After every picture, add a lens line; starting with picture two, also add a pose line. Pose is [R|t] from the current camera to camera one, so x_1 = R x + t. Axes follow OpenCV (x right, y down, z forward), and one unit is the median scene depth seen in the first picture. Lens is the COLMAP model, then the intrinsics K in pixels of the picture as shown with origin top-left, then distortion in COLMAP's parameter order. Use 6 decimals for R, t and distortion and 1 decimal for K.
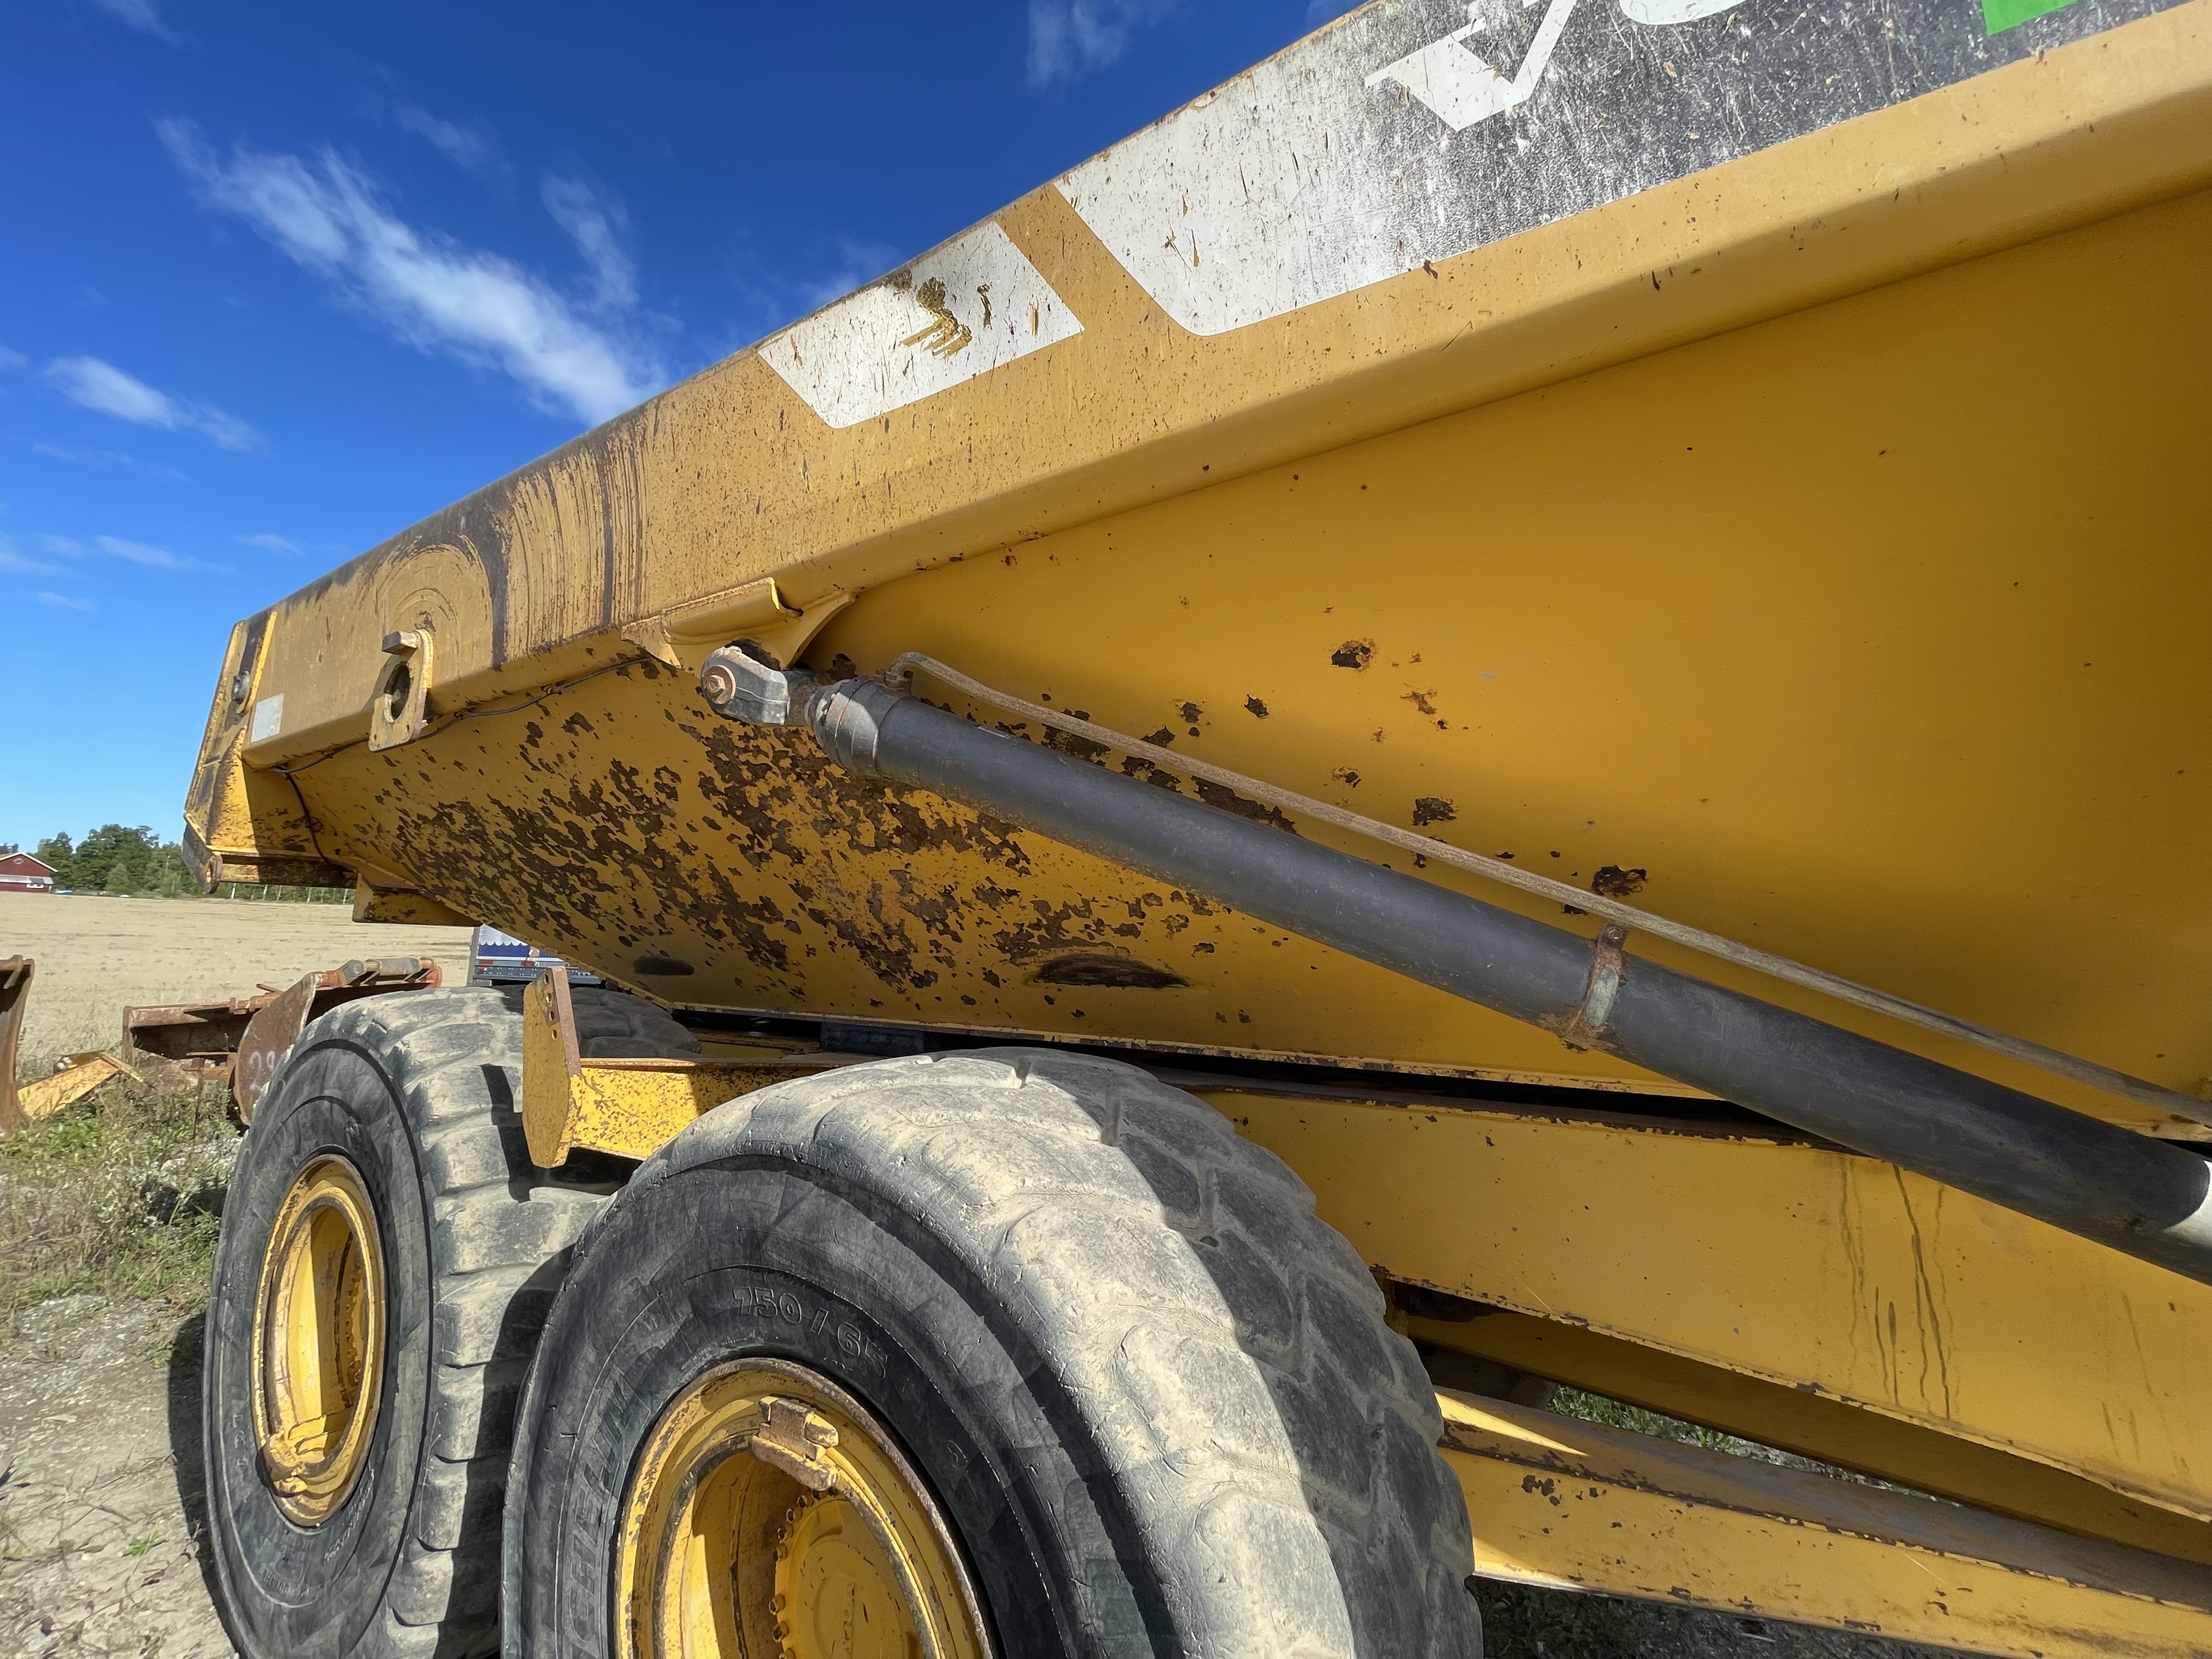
lens RADIAL K [[864.9, 0, 1115.9], [0, 864.9, 833.8], [0, 0, 1]] dist [-0.005745, 0.000811]
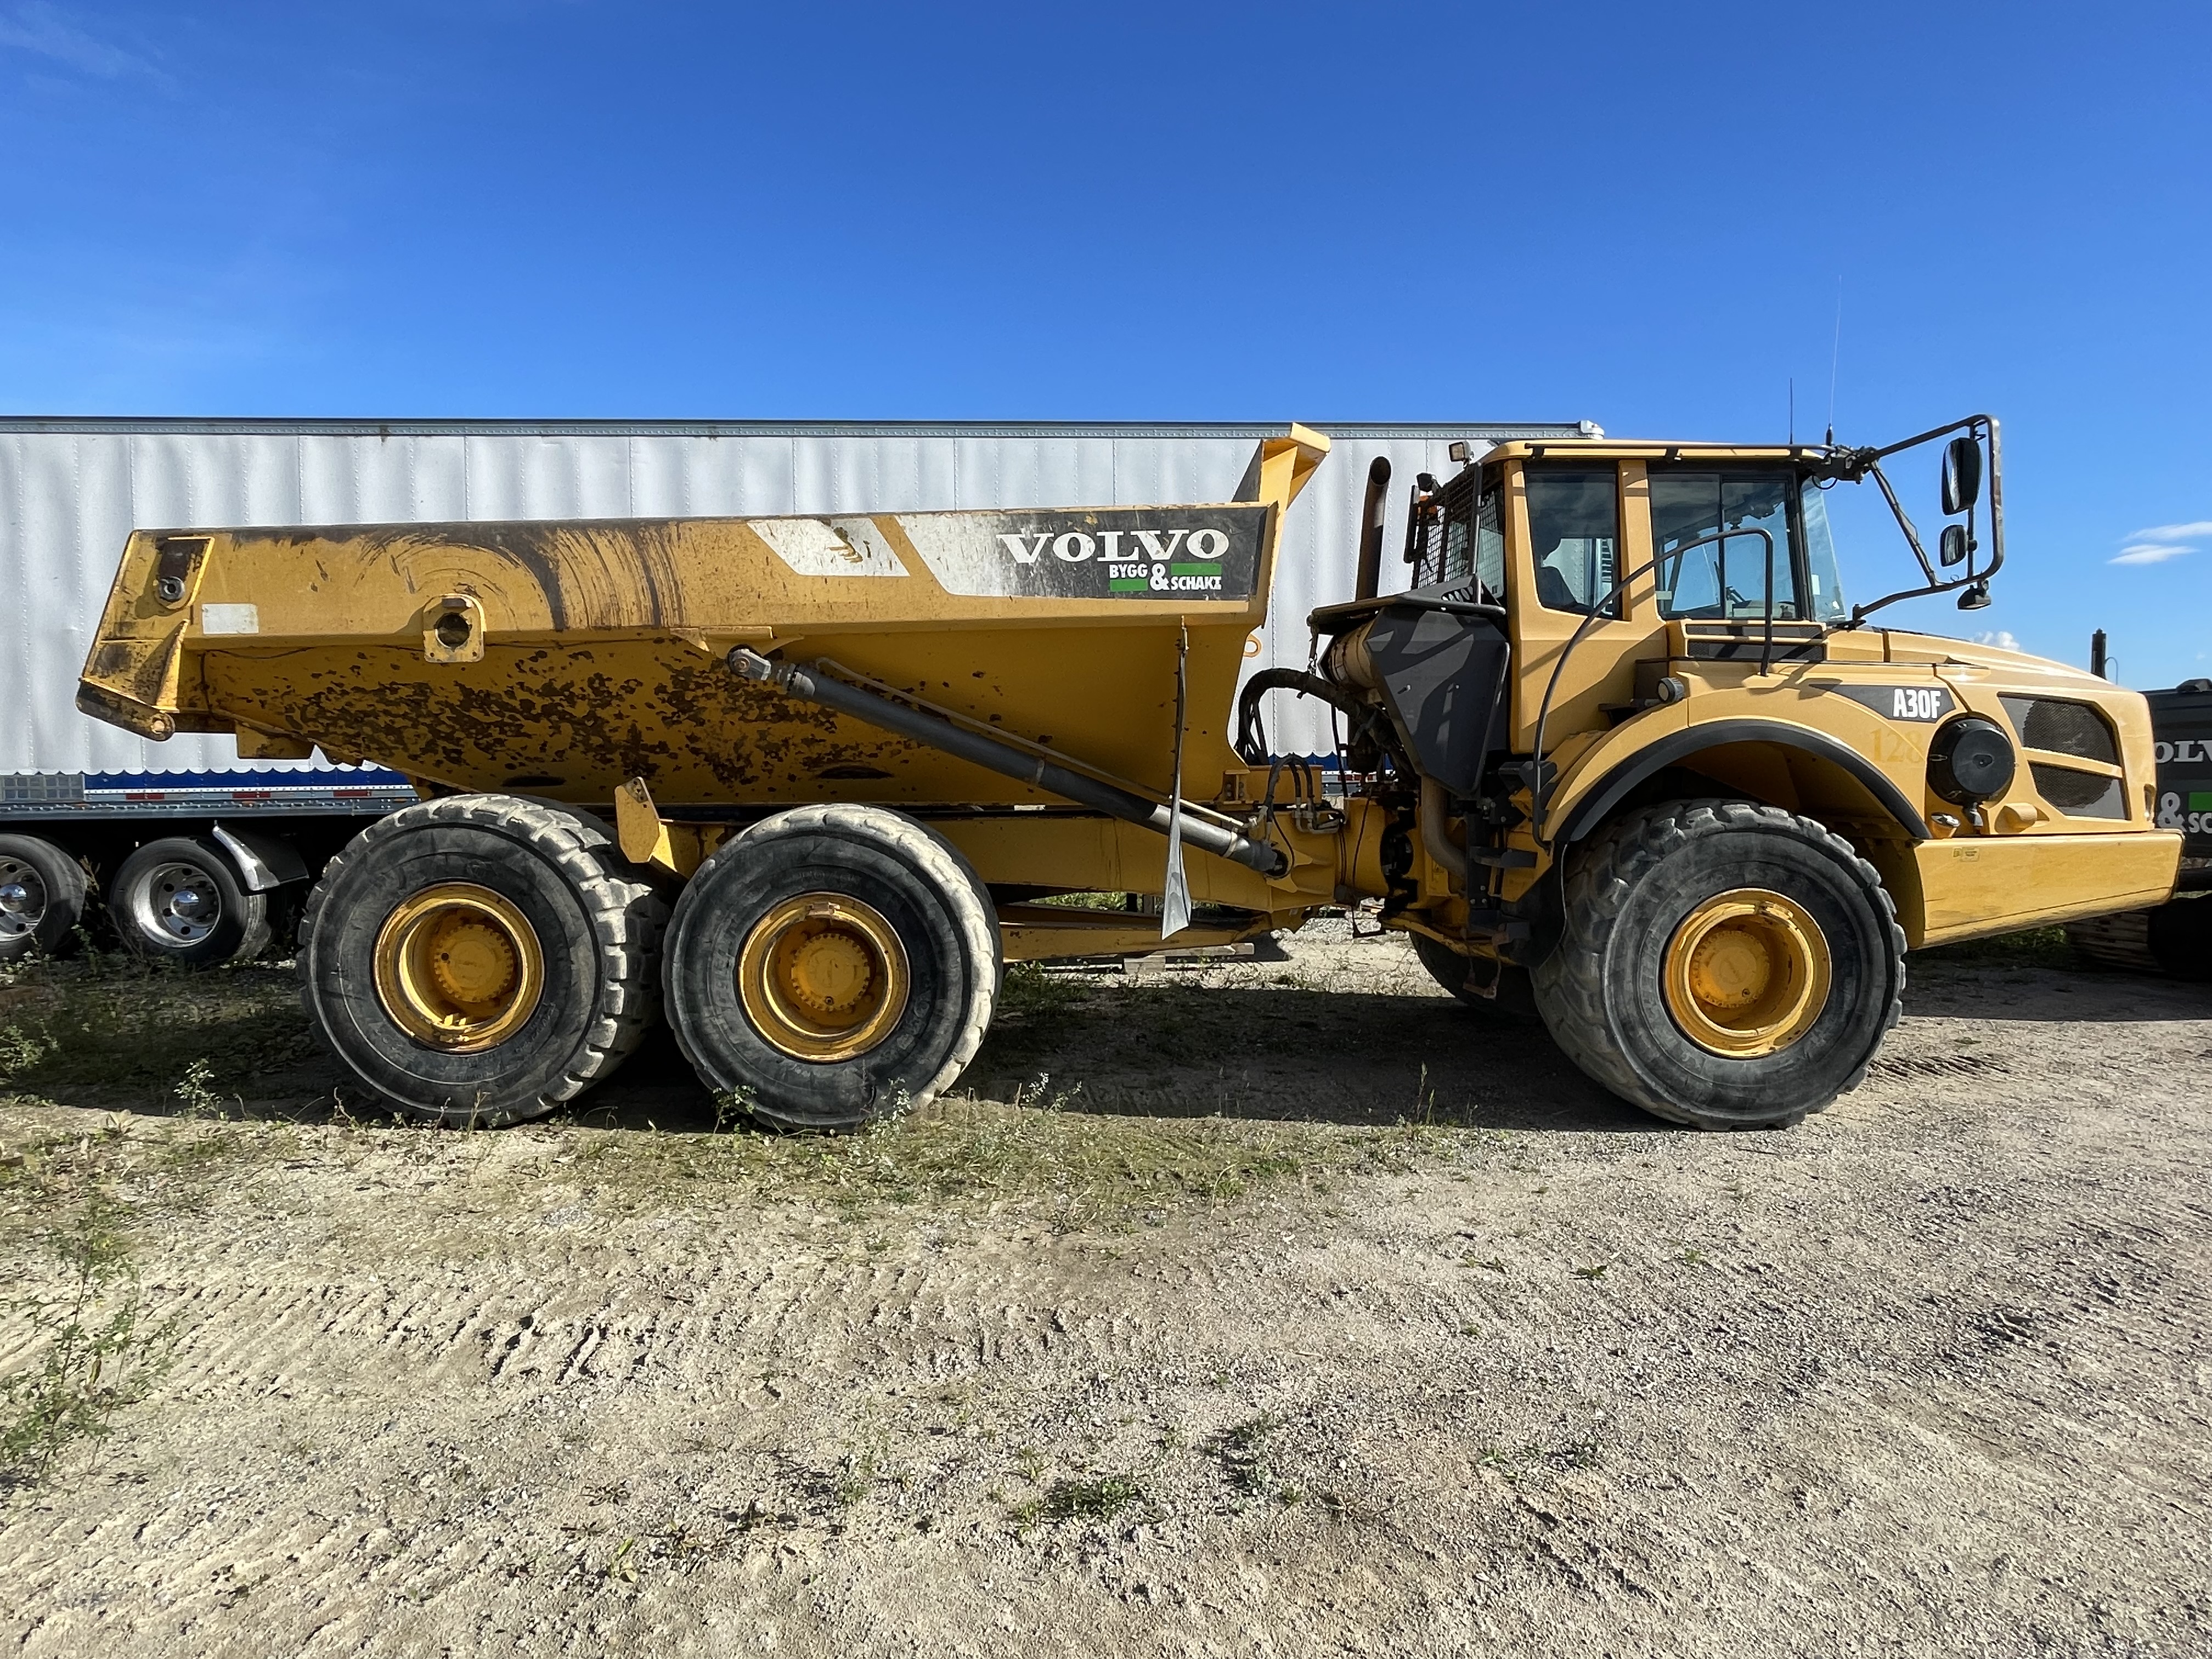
lens RADIAL K [[1295.7, 0, 1093.8], [0, 1295.7, 808.8], [0, 0, 1]] dist [-0.002188, -0.000520]
pose [[0.847851, -0.045280, 0.528298, -1.719239], [-0.048303, 0.985609, 0.161995, -0.449155], [-0.528030, -0.162865, 0.833462, -2.979690]]
